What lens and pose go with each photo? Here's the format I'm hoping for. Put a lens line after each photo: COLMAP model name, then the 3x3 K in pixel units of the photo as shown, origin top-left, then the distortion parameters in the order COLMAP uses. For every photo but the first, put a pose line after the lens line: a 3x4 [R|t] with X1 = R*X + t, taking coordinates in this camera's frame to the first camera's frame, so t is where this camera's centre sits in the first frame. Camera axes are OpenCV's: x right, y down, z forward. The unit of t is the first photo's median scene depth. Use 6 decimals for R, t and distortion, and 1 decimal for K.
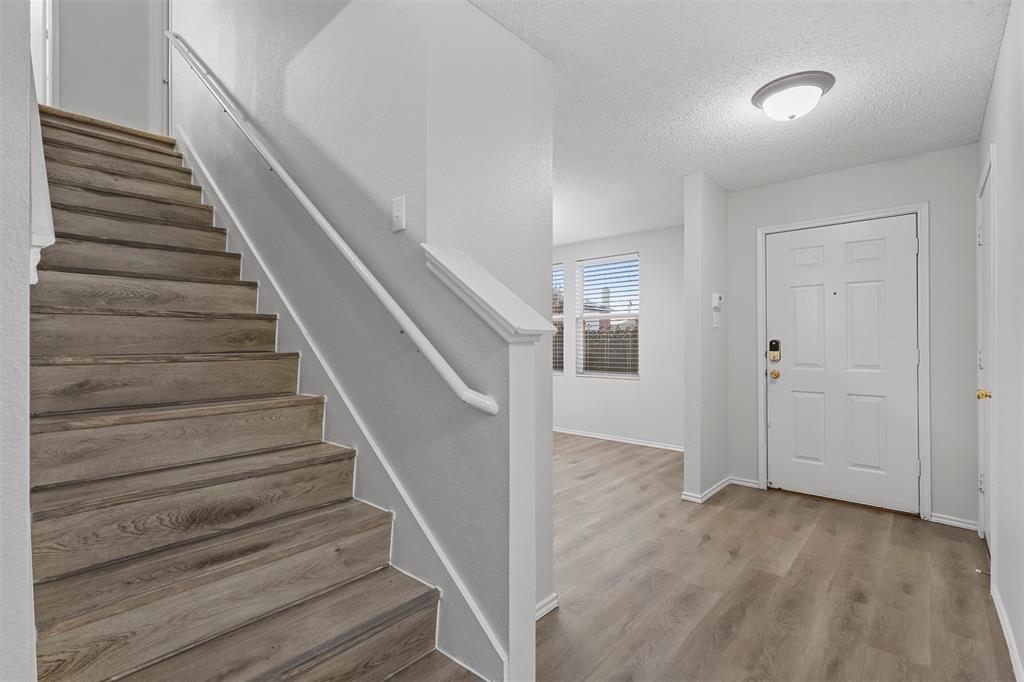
lens RADIAL K [[465.3, 0, 510.5], [0, 465.3, 345.9], [0, 0, 1]] dist [0.001918, 0.000886]
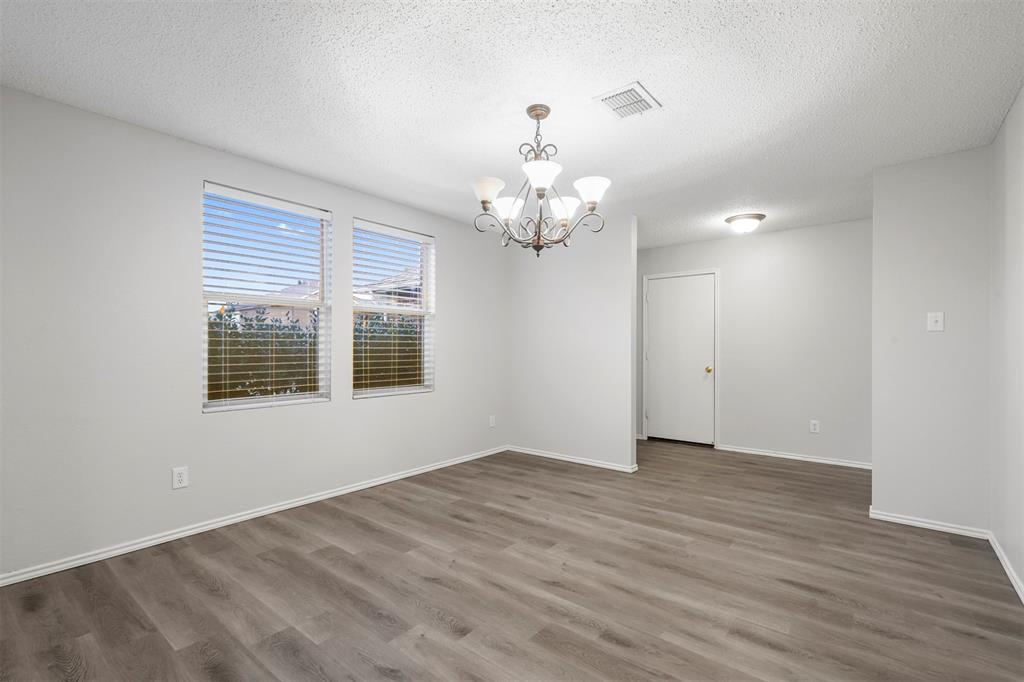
lens RADIAL K [[465.3, 0, 510.5], [0, 465.3, 345.9], [0, 0, 1]] dist [0.001918, 0.000886]
pose [[-0.044594, 0.012527, 0.998927, -0.718751], [0.017141, 0.999784, -0.011772, 0.006314], [-0.998858, 0.016598, -0.044799, 1.176329]]
